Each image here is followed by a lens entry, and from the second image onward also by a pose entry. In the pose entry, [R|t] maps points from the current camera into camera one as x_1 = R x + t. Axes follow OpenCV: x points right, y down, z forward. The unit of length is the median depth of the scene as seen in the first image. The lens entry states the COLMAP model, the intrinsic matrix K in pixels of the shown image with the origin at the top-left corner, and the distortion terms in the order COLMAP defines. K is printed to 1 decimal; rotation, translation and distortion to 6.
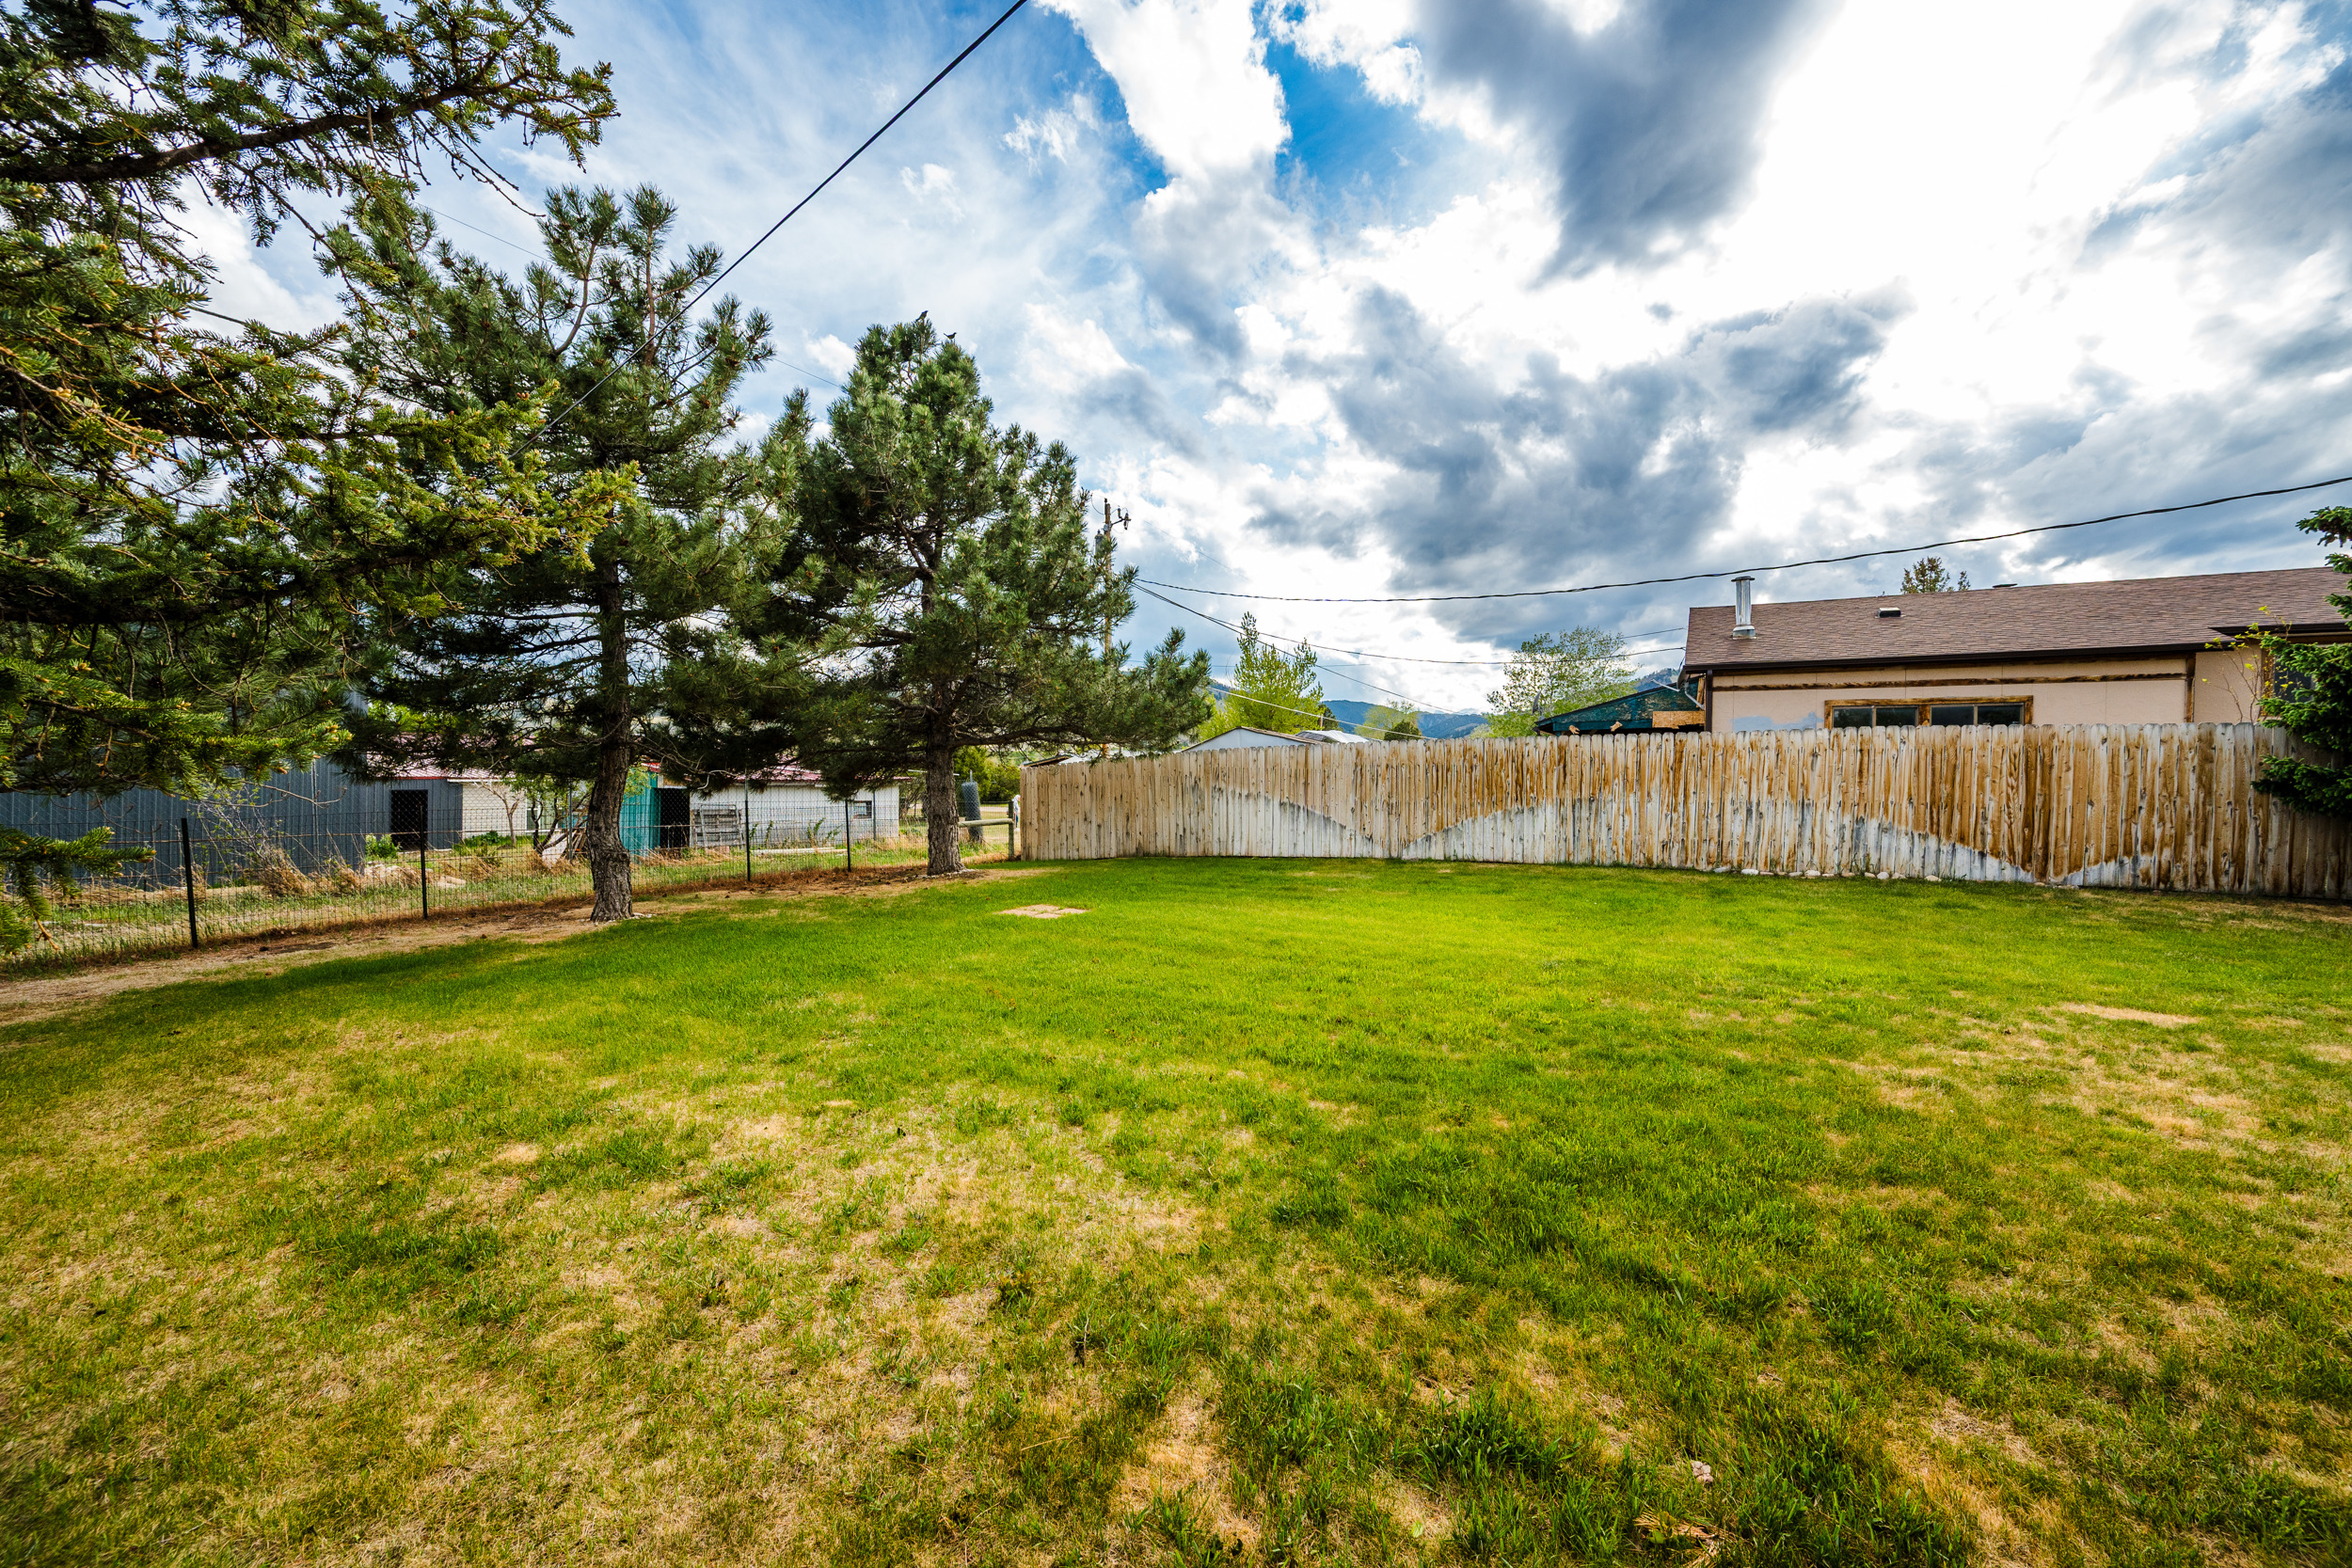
lens RADIAL K [[926.6, 0, 1174.0], [0, 926.6, 767.8], [0, 0, 1]] dist [0.000318, -0.000632]
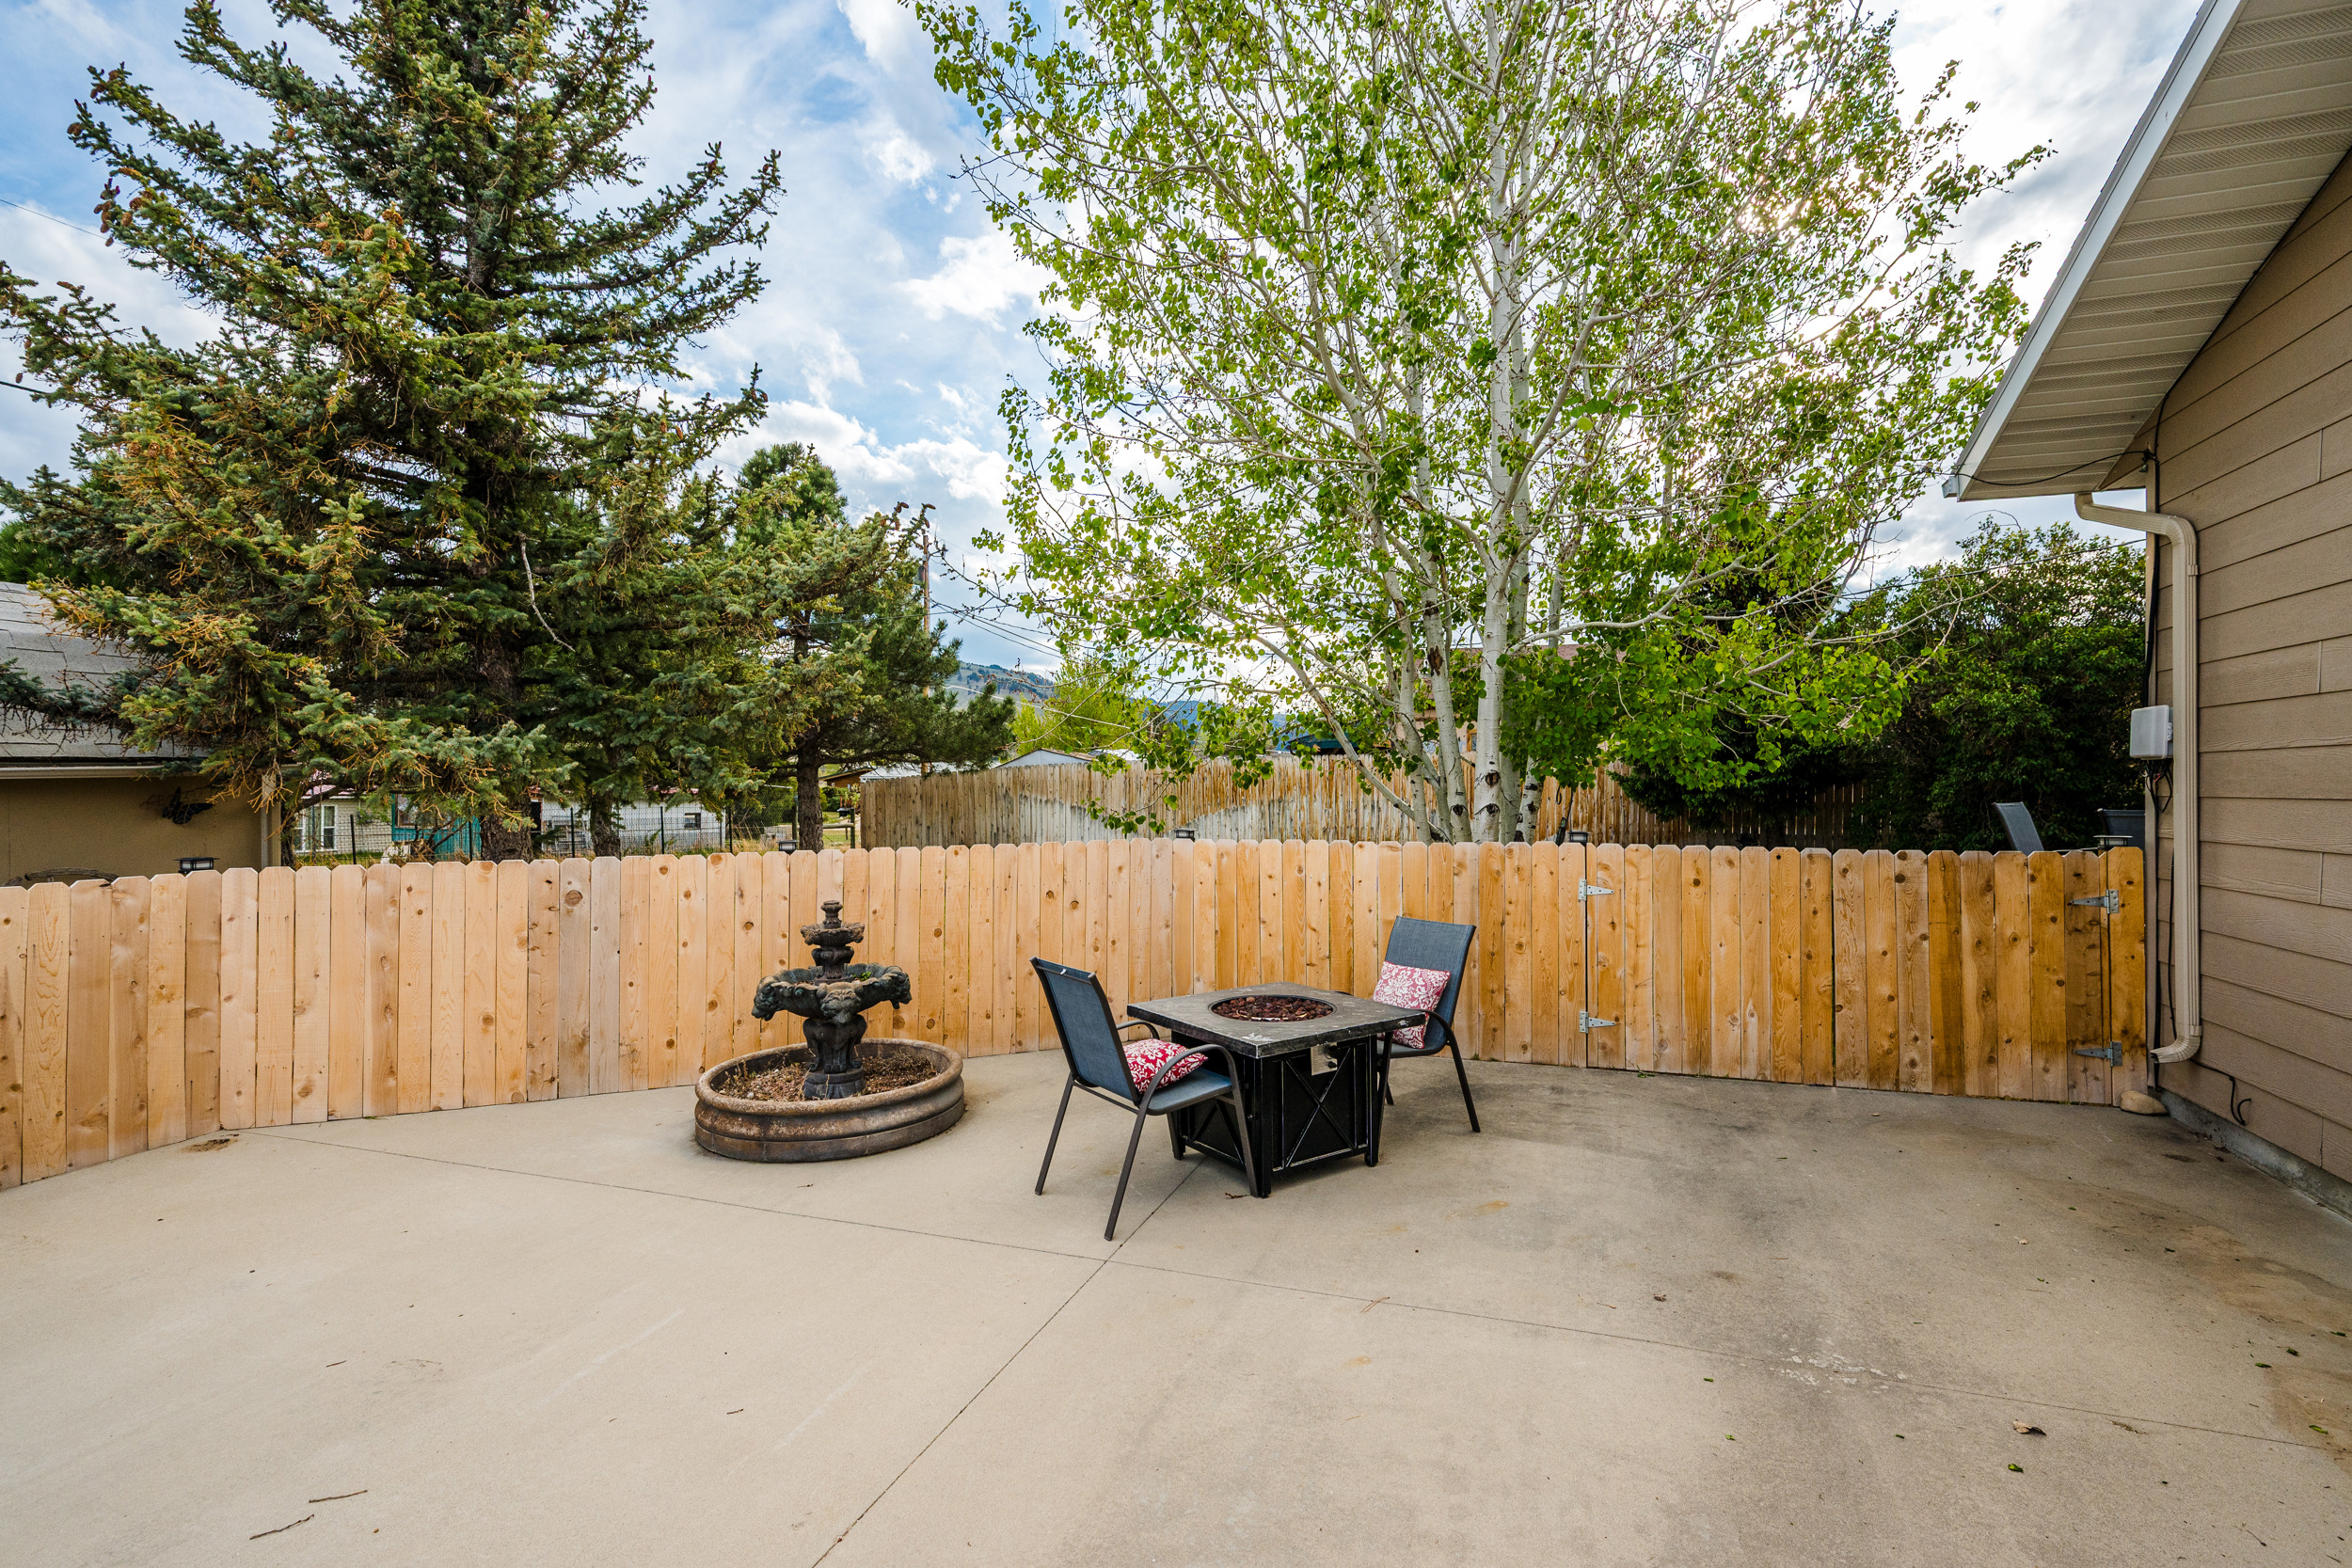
lens RADIAL K [[1126.0, 0, 1179.3], [0, 1126.0, 770.8], [0, 0, 1]] dist [0.019502, 0.000804]
pose [[0.986168, -0.002864, 0.165726, 0.001382], [0.004875, 0.999919, -0.011729, 0.008593], [-0.165679, 0.012375, 0.986102, -0.785008]]
